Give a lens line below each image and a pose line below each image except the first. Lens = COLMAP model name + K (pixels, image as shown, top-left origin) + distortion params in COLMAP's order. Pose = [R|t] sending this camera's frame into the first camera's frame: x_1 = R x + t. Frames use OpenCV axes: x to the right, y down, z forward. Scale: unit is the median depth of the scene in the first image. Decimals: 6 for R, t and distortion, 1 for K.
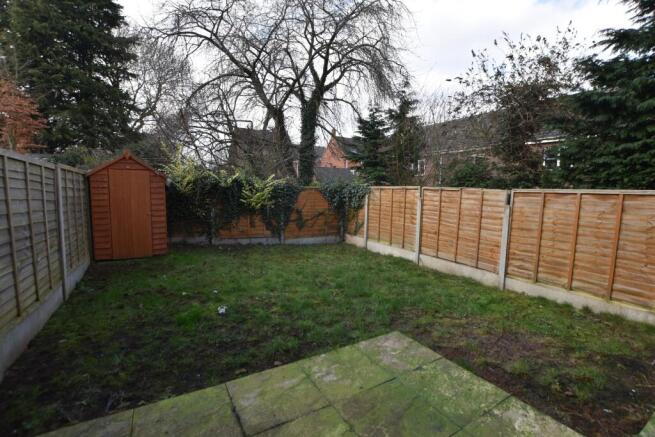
lens RADIAL K [[292.0, 0, 326.5], [0, 292.0, 221.5], [0, 0, 1]] dist [-0.018827, 0.000065]
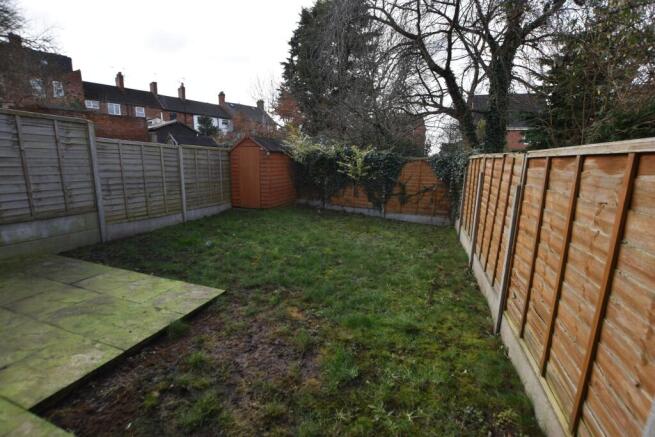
lens RADIAL K [[292.0, 0, 326.6], [0, 292.0, 218.4], [0, 0, 1]] dist [-0.018827, 0.000065]
pose [[0.637431, 0.141280, -0.757444, 0.499161], [-0.086453, 0.989953, 0.111892, -0.013426], [0.765642, -0.005840, 0.643240, 0.242653]]
